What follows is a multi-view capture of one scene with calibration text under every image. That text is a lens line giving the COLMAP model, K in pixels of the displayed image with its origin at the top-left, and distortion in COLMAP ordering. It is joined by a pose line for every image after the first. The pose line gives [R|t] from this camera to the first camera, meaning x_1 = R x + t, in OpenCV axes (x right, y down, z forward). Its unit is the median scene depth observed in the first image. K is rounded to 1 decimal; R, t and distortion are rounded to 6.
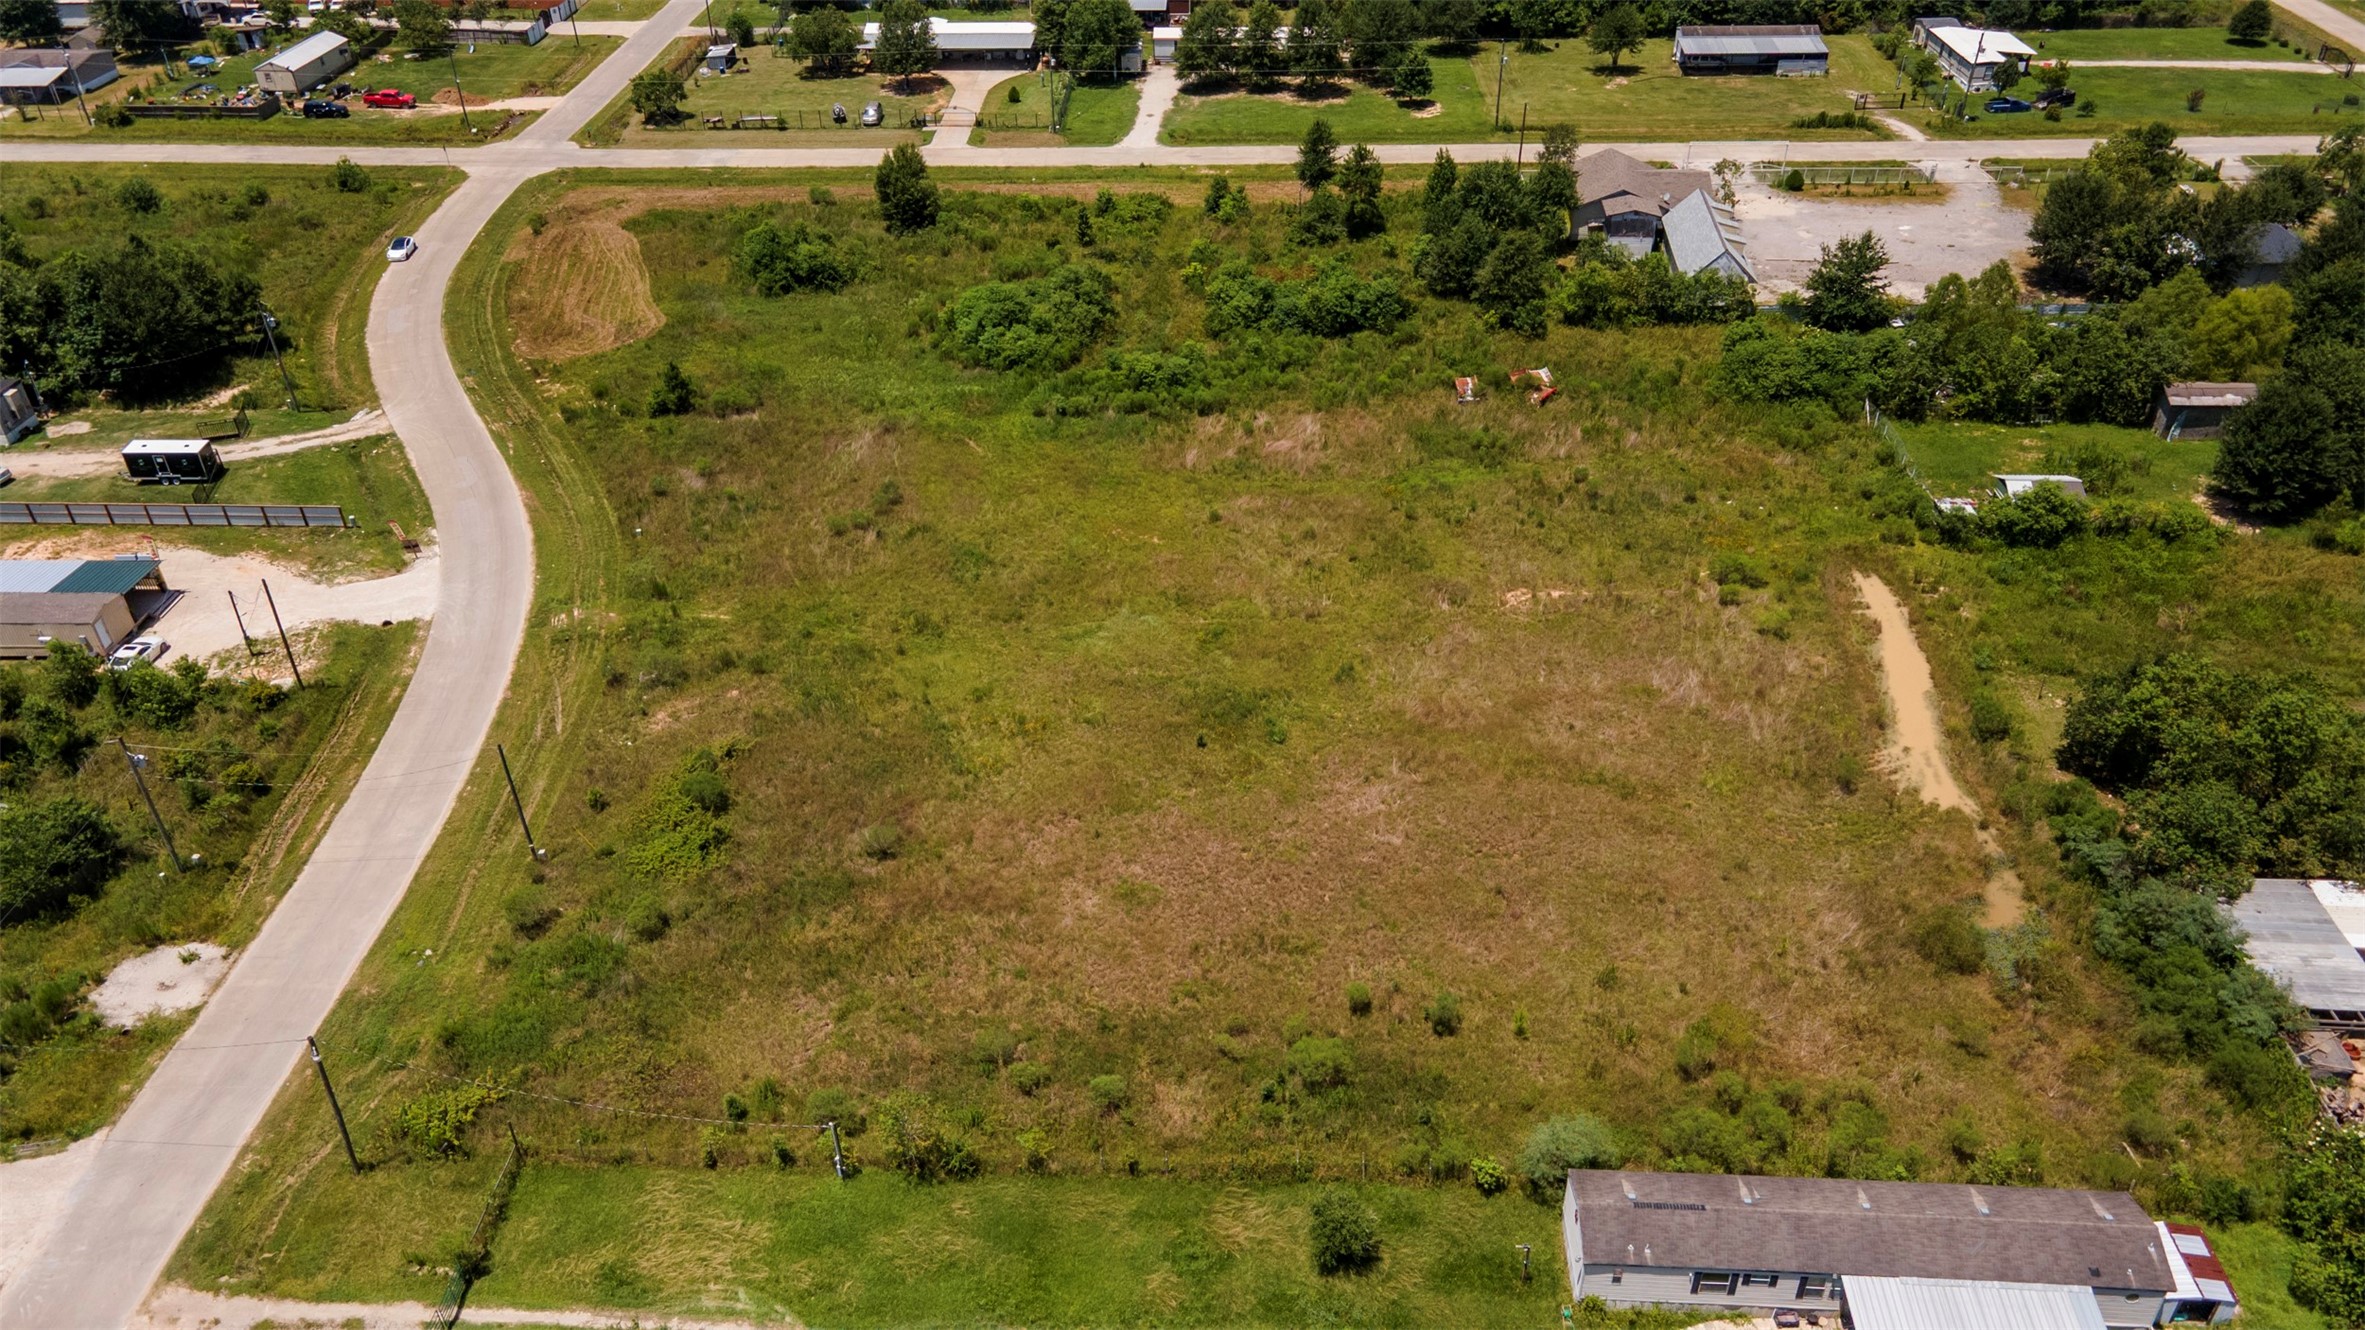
lens RADIAL K [[1736.7, 0, 1178.7], [0, 1736.7, 672.2], [0, 0, 1]] dist [0.016539, 0.046886]
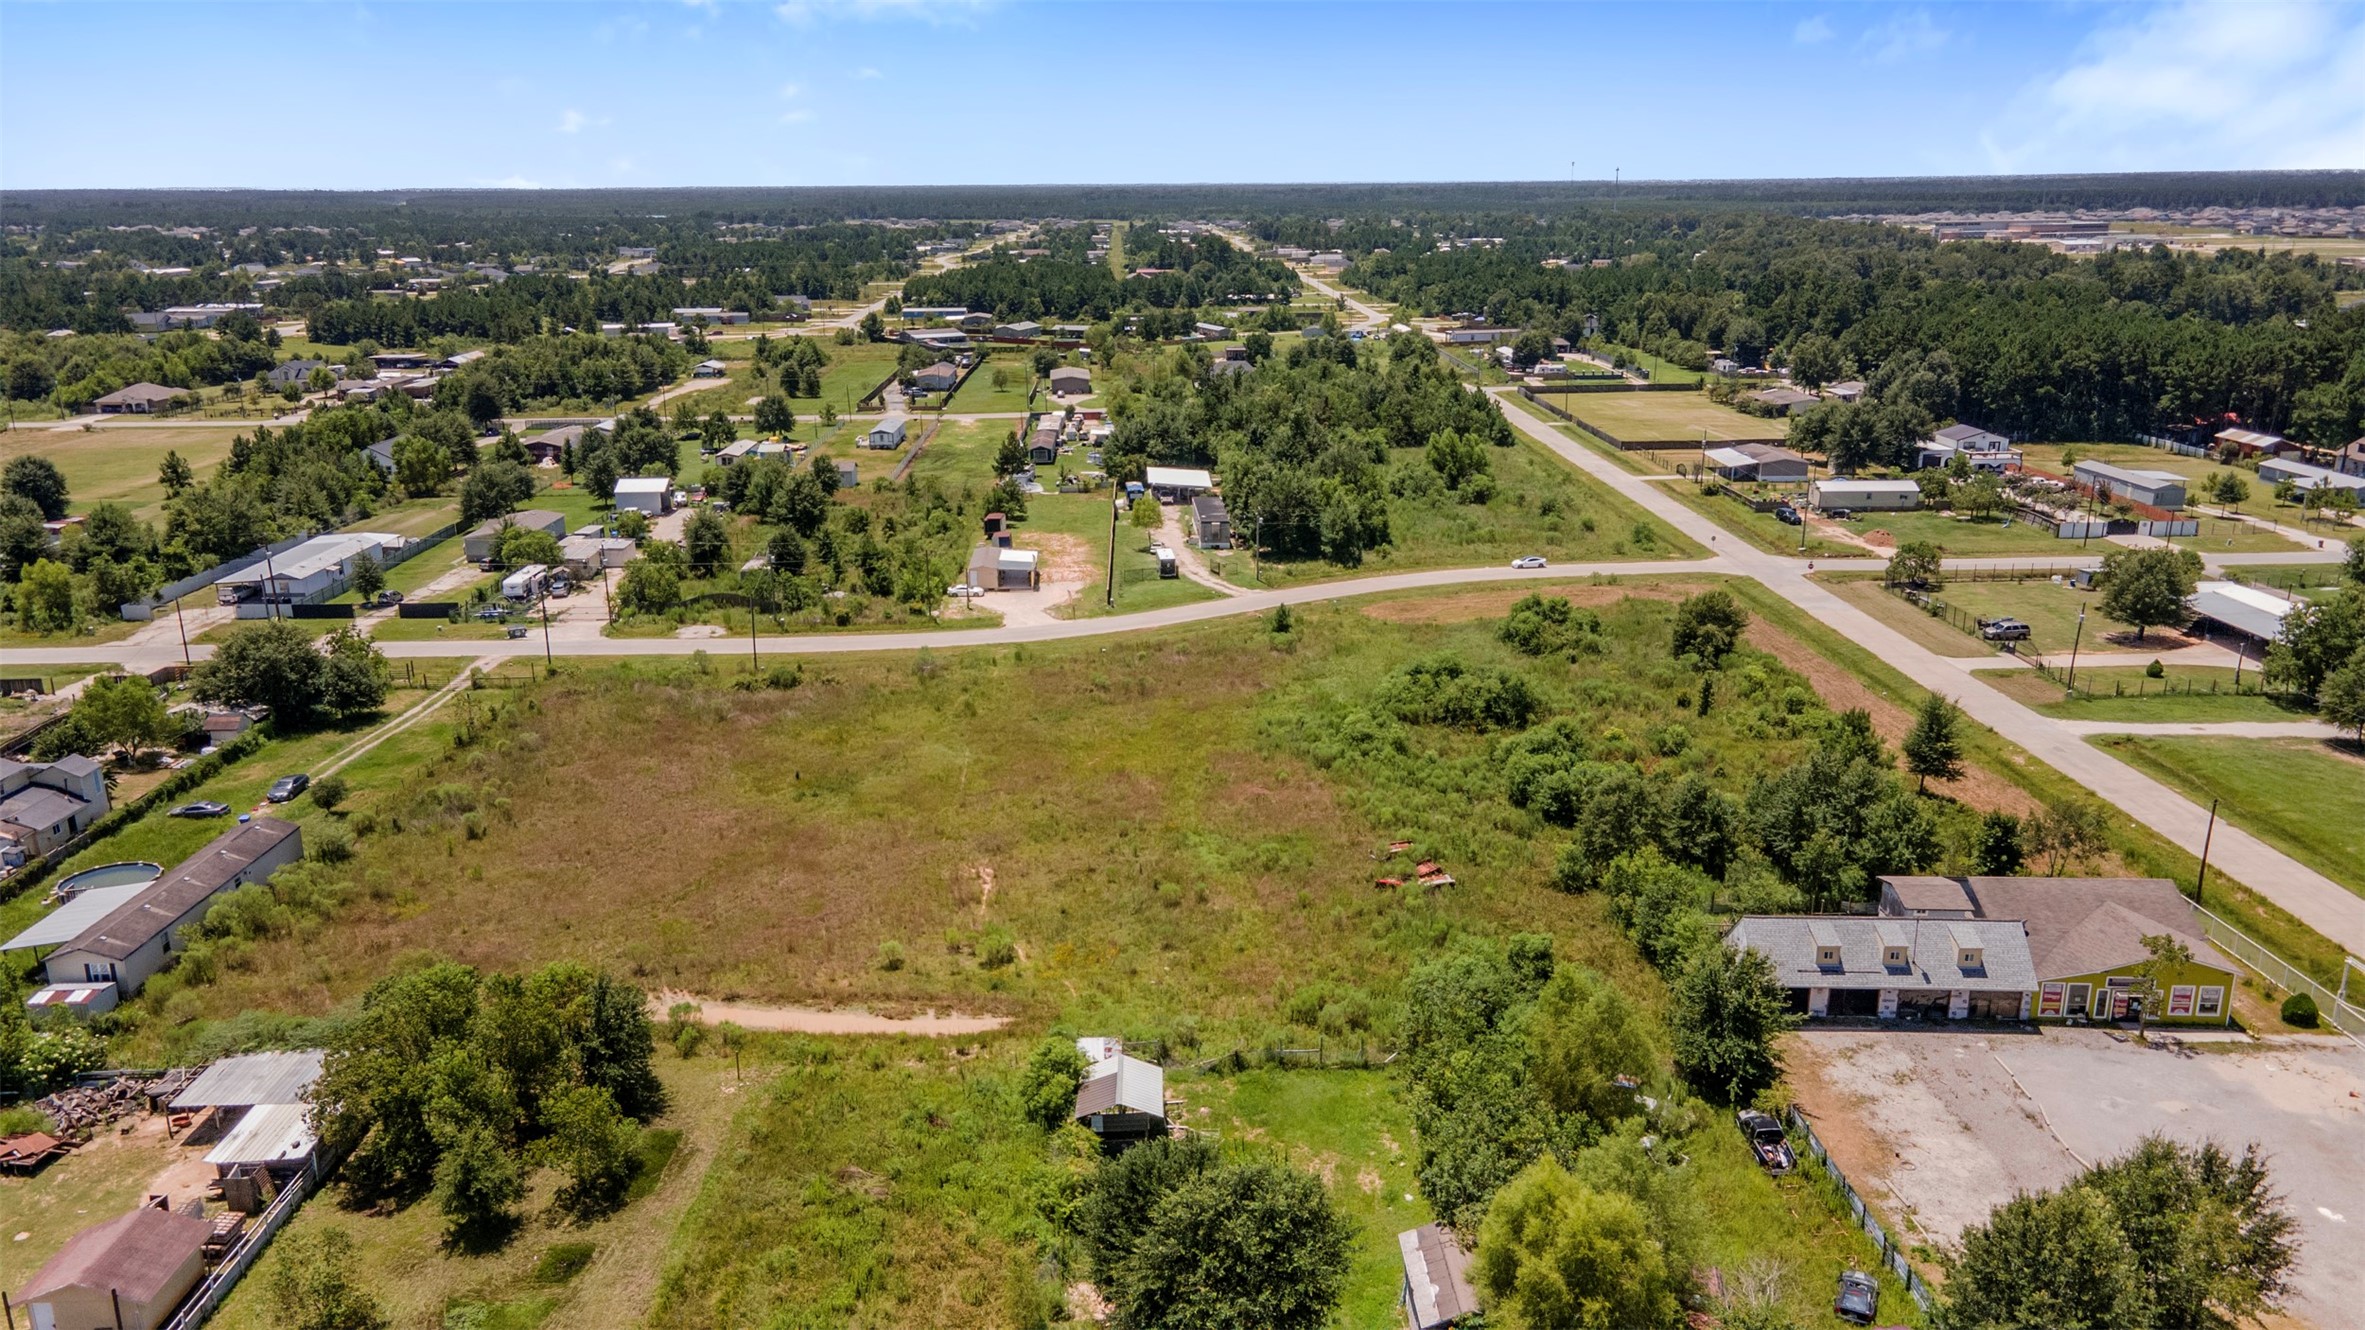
lens RADIAL K [[1736.7, 0, 1178.7], [0, 1736.7, 672.2], [0, 0, 1]] dist [0.016539, 0.046886]
pose [[0.068113, 0.286983, -0.955511, 1.012400], [-0.559873, 0.803709, 0.201480, -0.361882], [0.825774, 0.521241, 0.215417, 0.670795]]
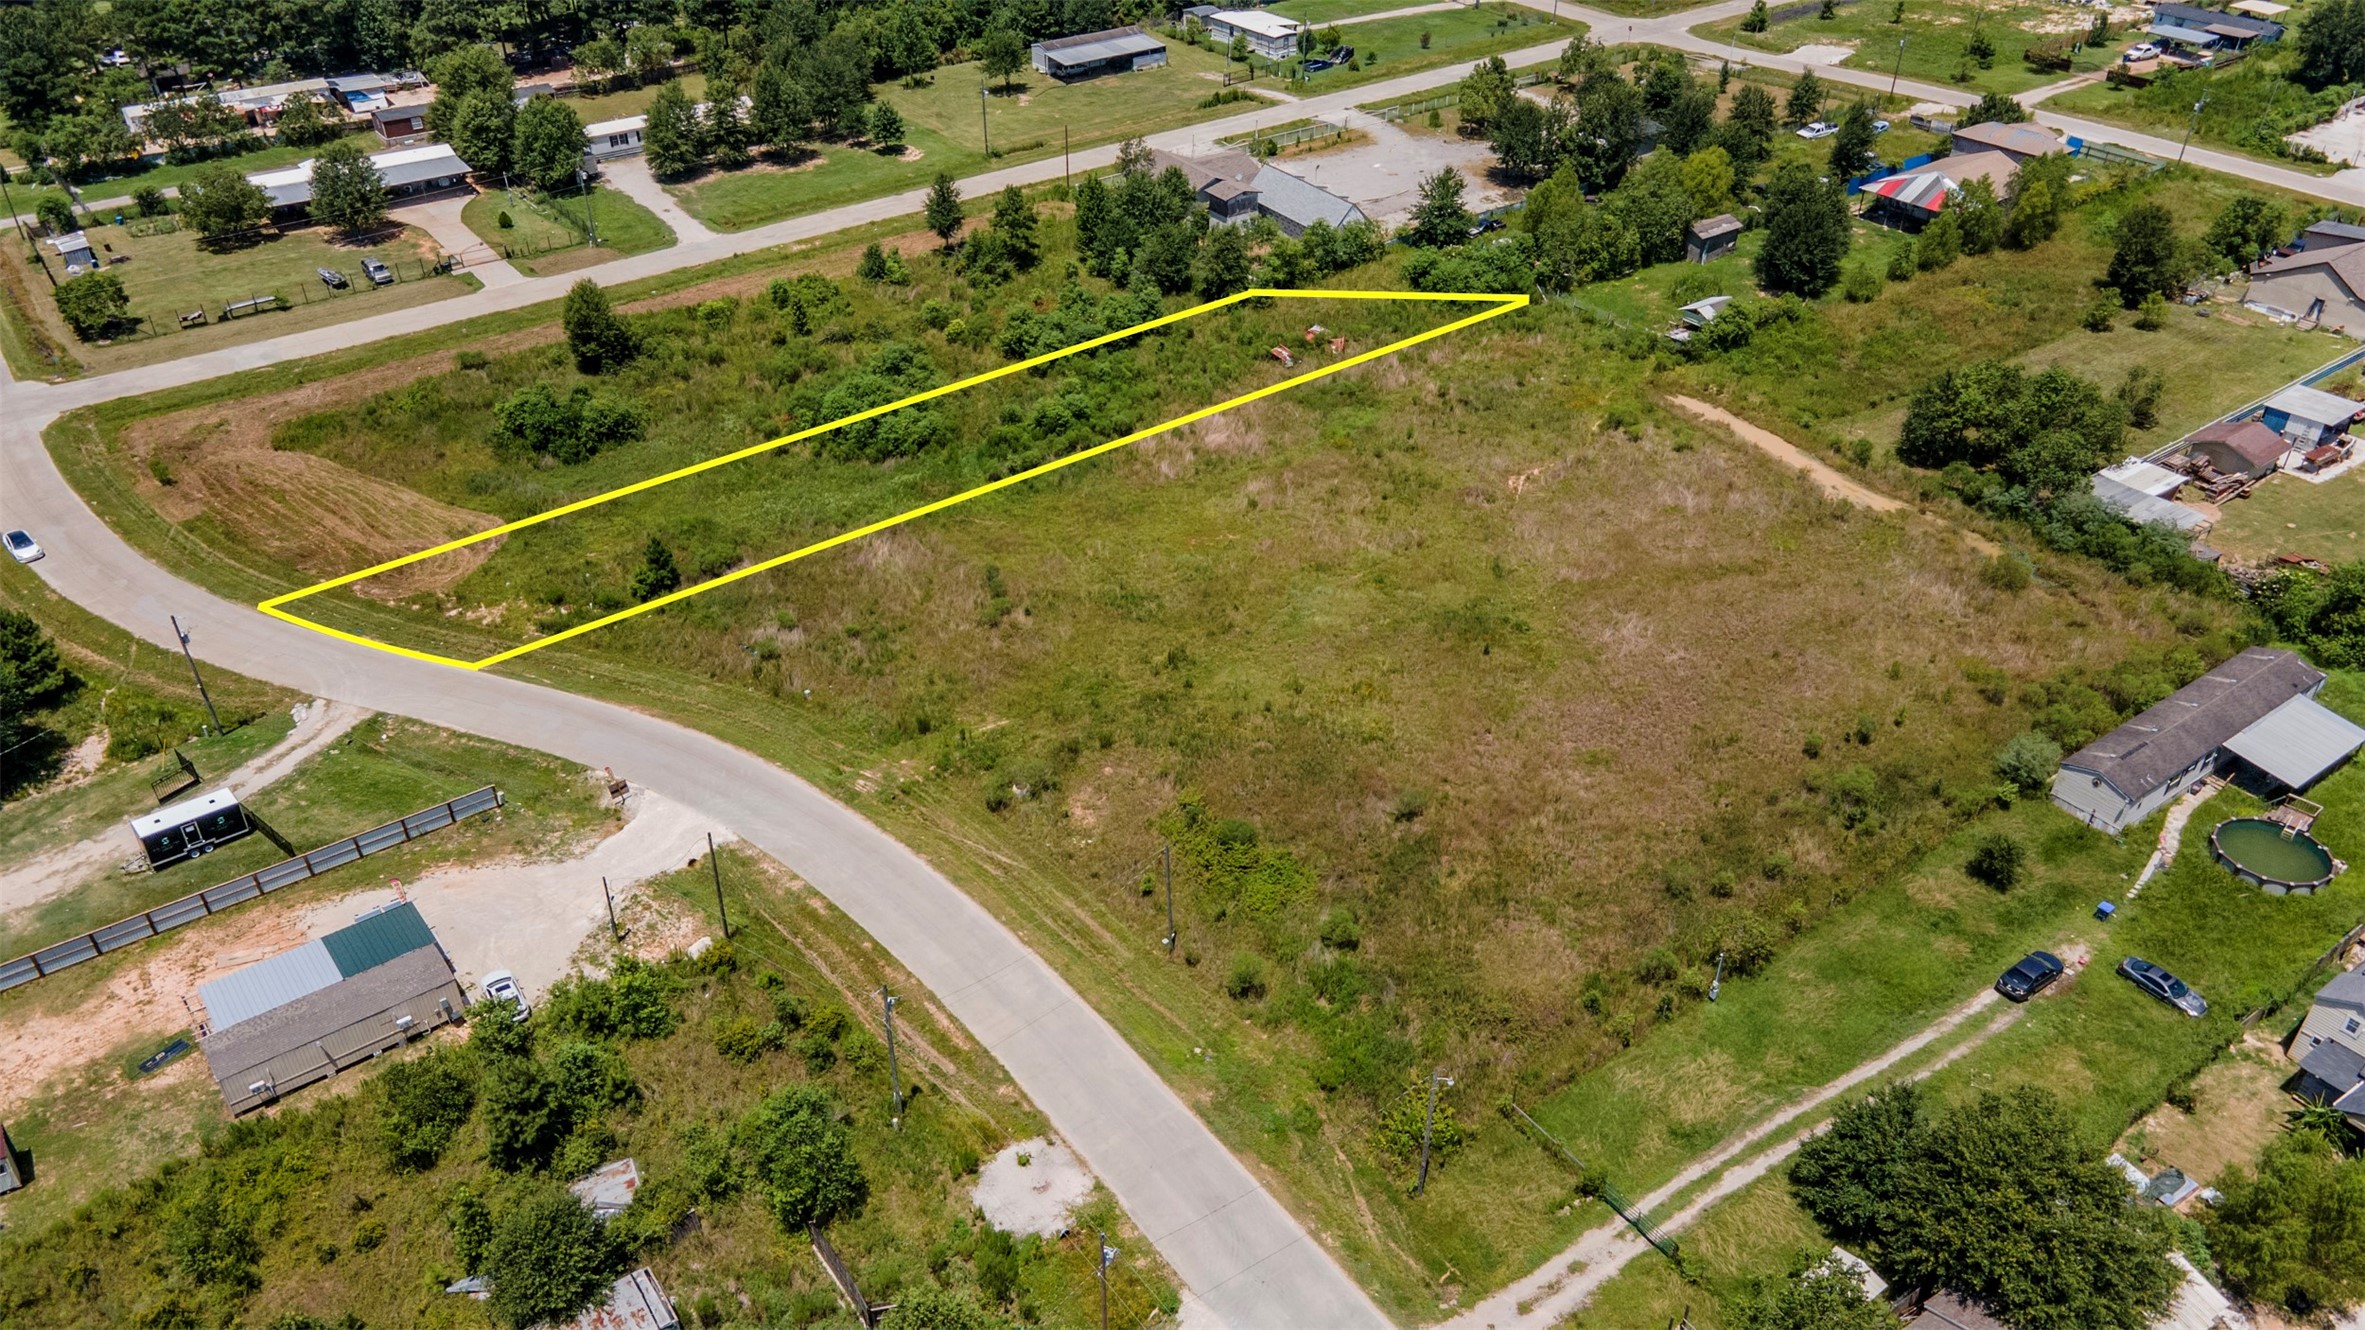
lens RADIAL K [[1736.7, 0, 1178.7], [0, 1736.7, 672.2], [0, 0, 1]] dist [0.016539, 0.046886]
pose [[0.778769, -0.344172, 0.524466, -0.590457], [0.349067, 0.932415, 0.093560, -0.099254], [-0.521221, 0.110212, 0.846275, 0.063602]]
